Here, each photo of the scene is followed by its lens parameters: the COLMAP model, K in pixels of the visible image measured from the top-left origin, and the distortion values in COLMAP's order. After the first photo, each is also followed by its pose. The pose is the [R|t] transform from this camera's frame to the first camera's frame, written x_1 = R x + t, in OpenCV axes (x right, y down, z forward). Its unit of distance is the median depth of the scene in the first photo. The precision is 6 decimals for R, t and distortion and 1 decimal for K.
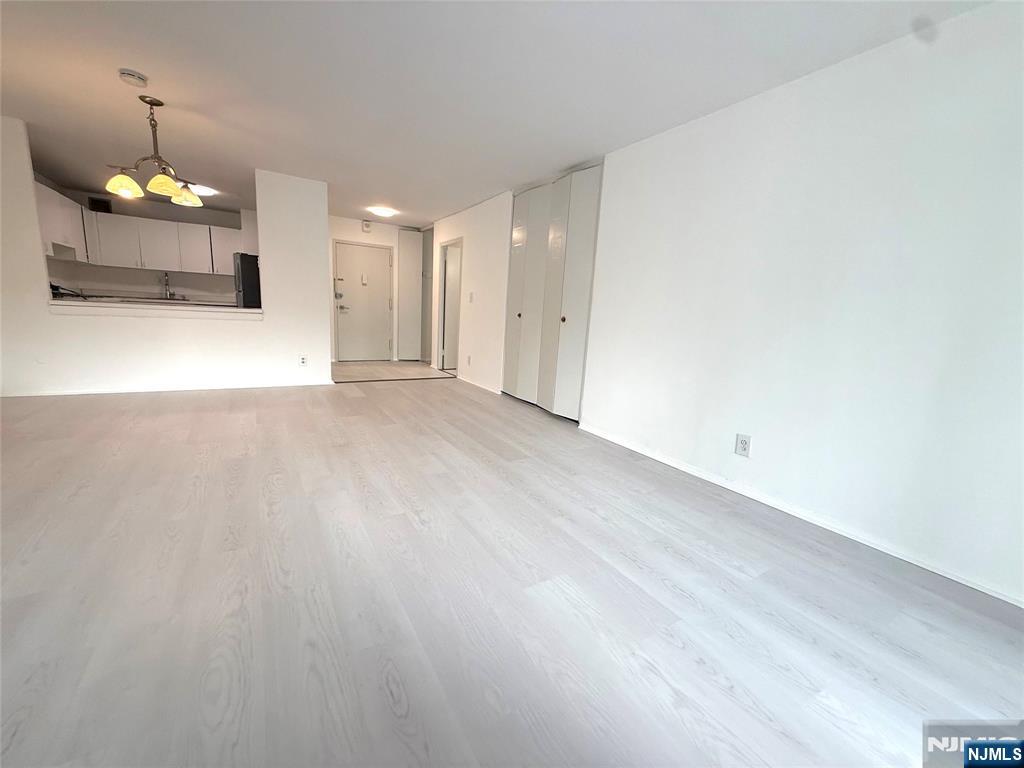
lens RADIAL K [[409.0, 0, 511.7], [0, 409.0, 384.8], [0, 0, 1]] dist [0.004471, -0.000816]
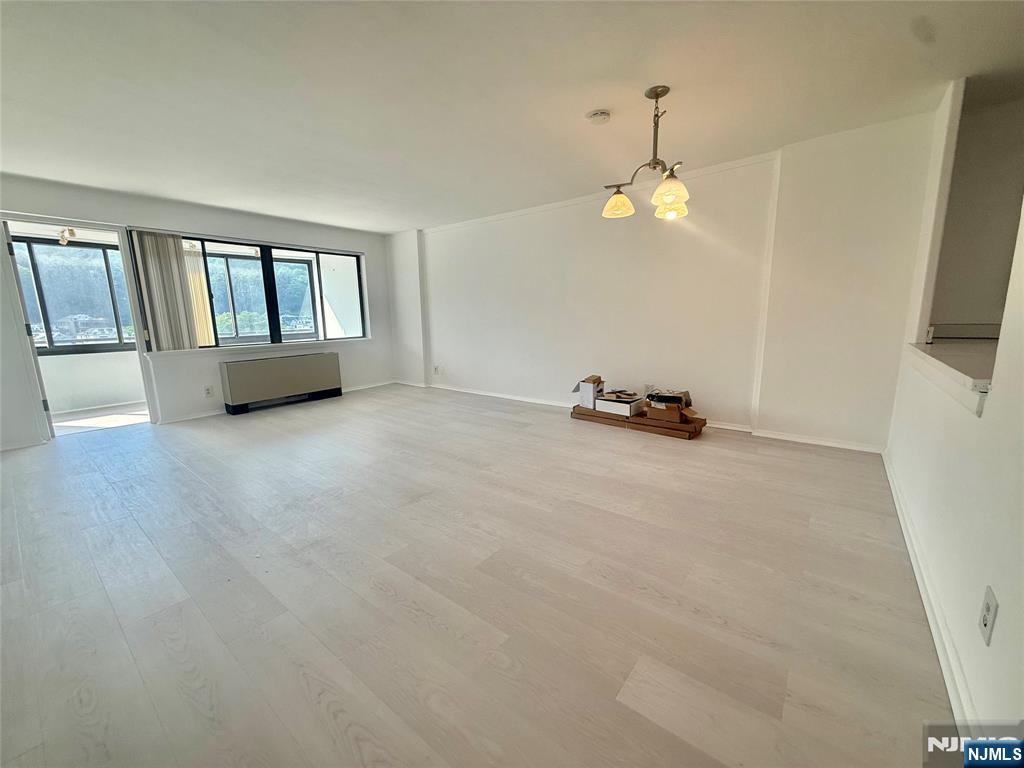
lens RADIAL K [[409.0, 0, 512.1], [0, 409.0, 384.9], [0, 0, 1]] dist [0.004471, -0.000816]
pose [[-0.939652, 0.020157, -0.341538, -0.162190], [-0.095678, 0.942952, 0.318884, -0.191373], [0.328482, 0.332317, -0.884118, 0.914206]]
